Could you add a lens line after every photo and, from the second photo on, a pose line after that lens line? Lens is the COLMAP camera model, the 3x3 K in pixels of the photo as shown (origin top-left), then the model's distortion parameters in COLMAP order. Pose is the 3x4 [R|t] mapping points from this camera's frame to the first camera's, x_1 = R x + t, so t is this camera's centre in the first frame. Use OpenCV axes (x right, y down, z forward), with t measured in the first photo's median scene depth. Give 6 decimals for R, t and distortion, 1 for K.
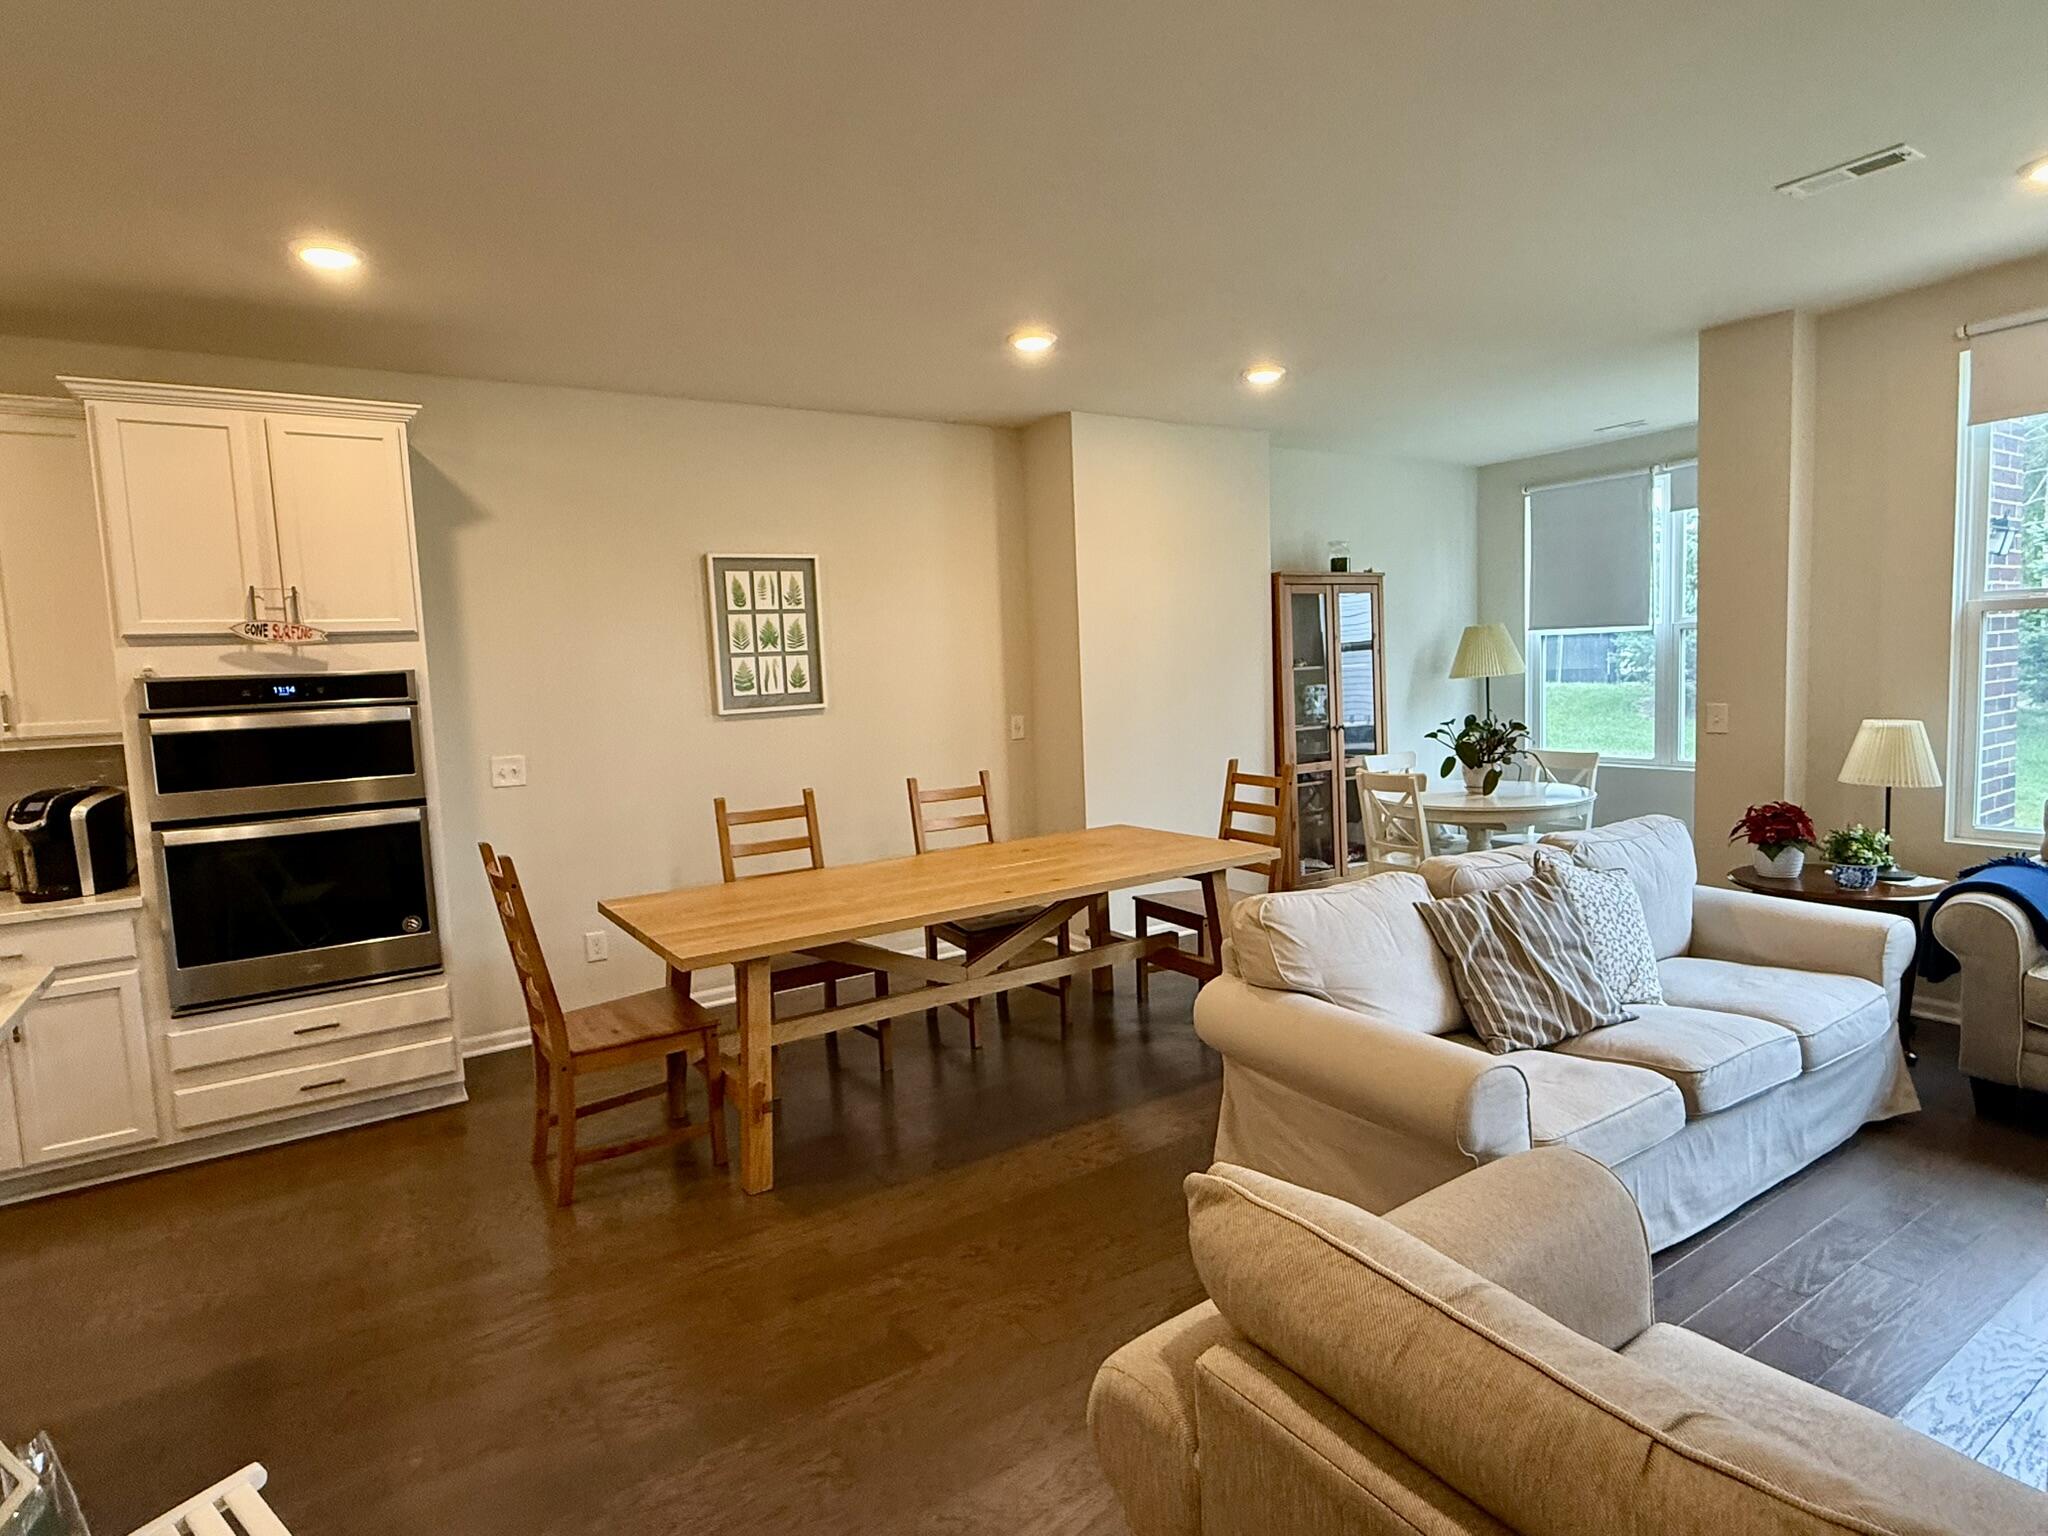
lens RADIAL K [[1087.0, 0, 1030.7], [0, 1087.0, 759.4], [0, 0, 1]] dist [0.012024, -0.001426]
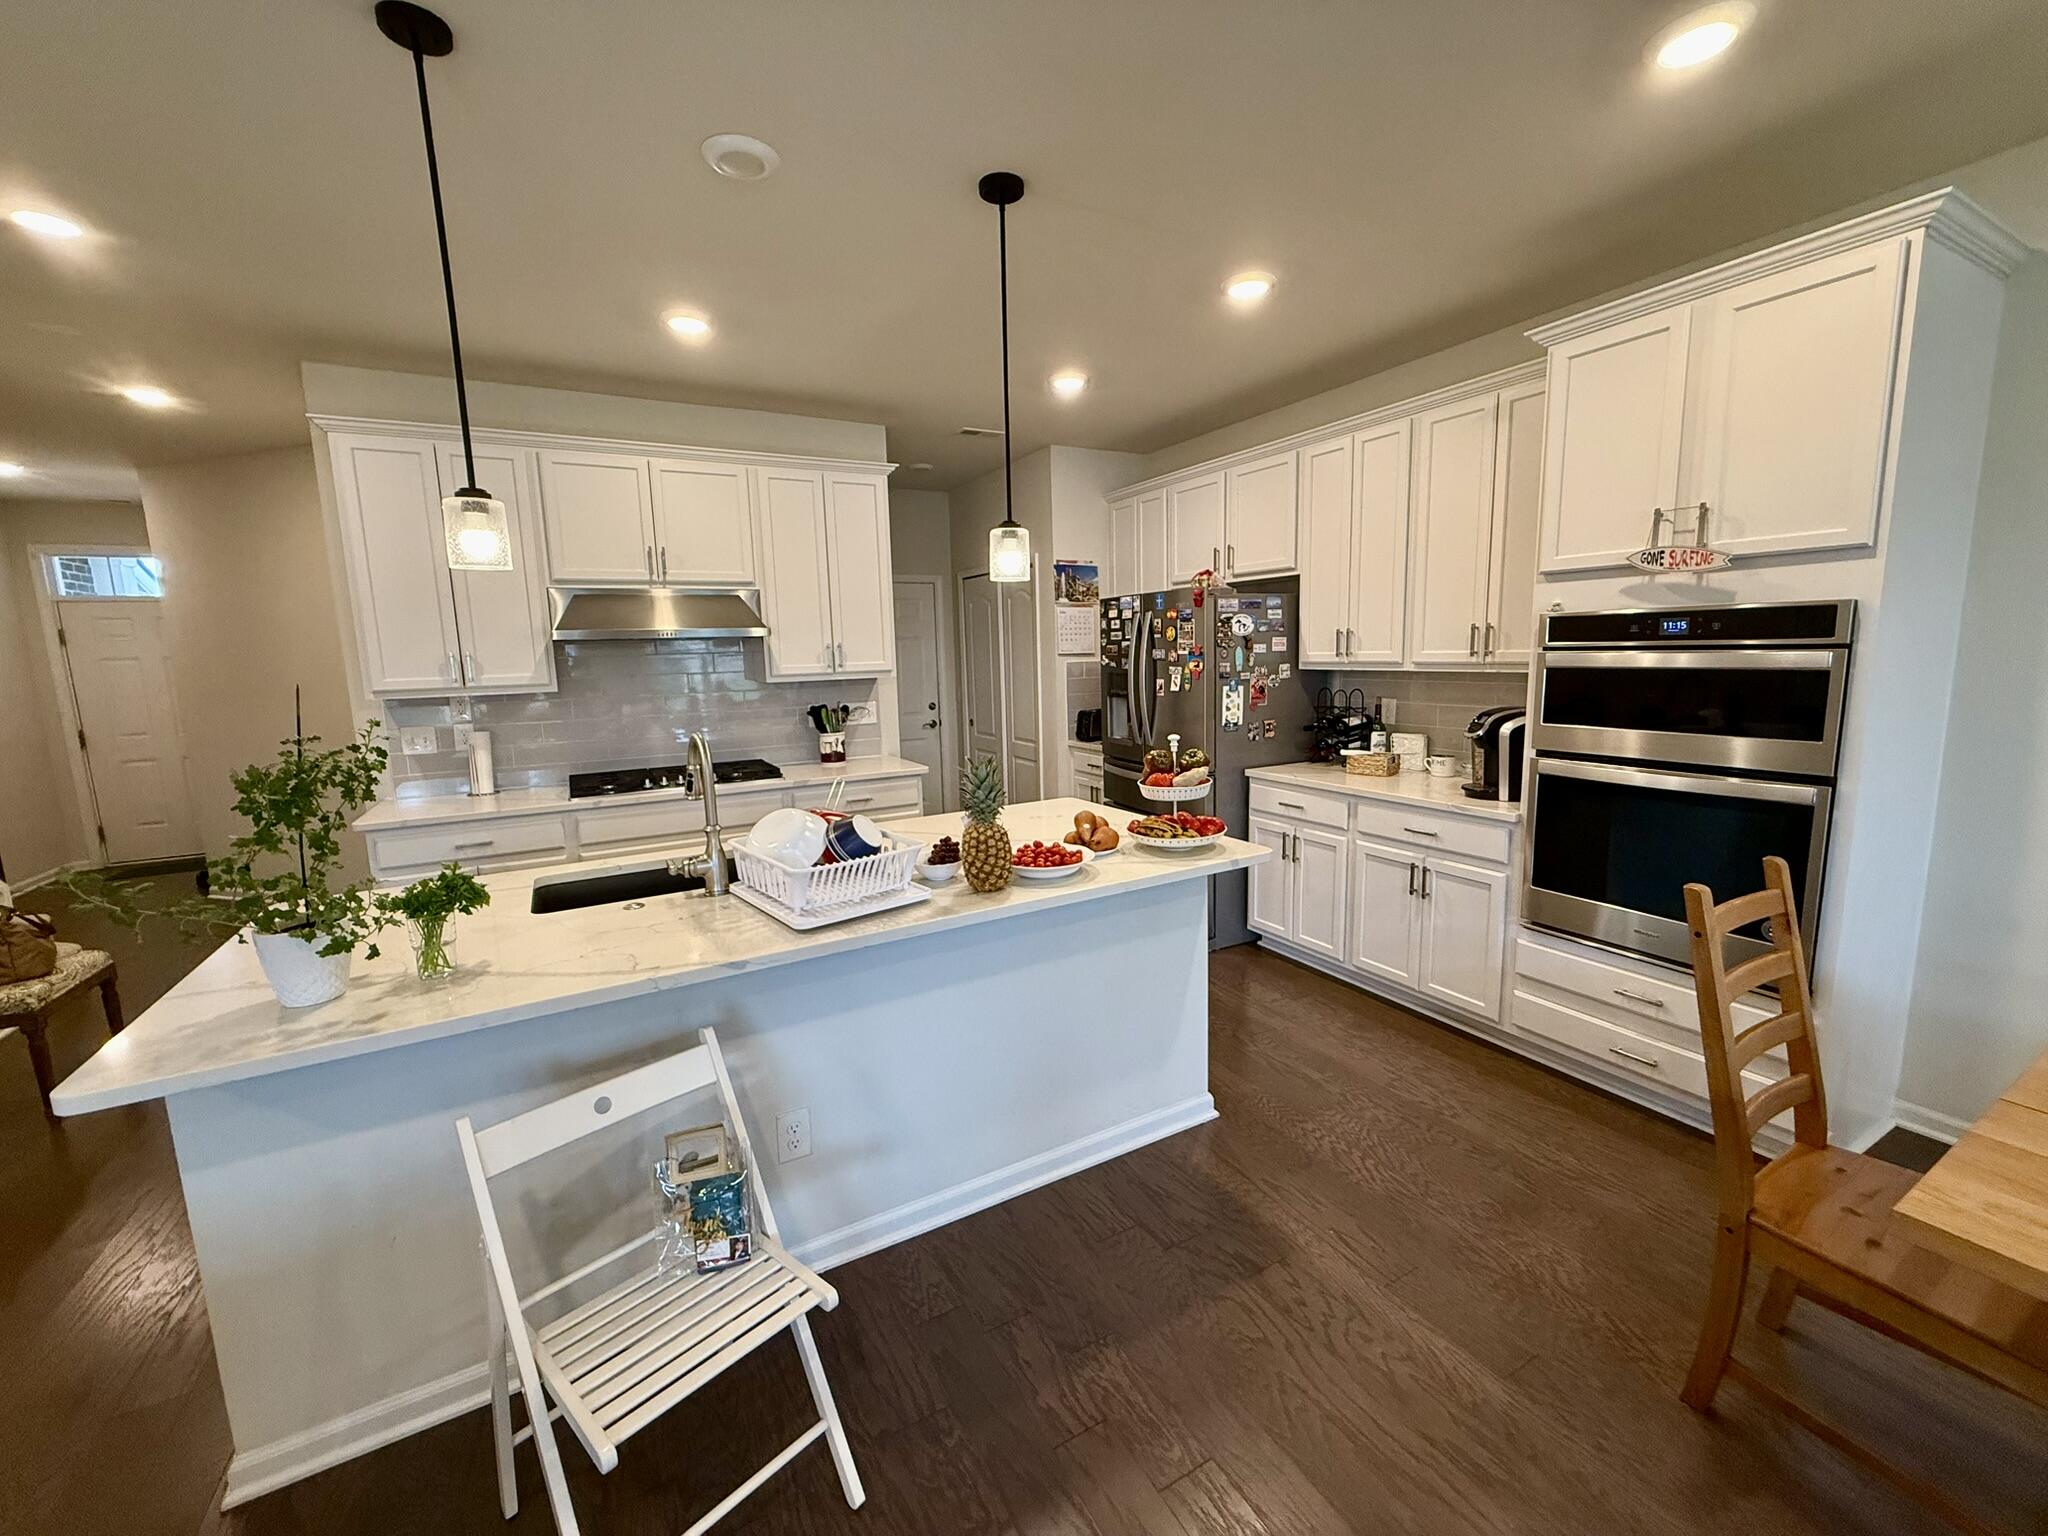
lens RADIAL K [[810.9, 0, 1031.9], [0, 810.9, 763.0], [0, 0, 1]] dist [-0.001705, 0.000258]
pose [[-0.062150, 0.183725, -0.981011, 0.012637], [-0.066798, 0.979942, 0.187756, -0.043642], [0.995829, 0.077199, -0.048631, 0.530605]]
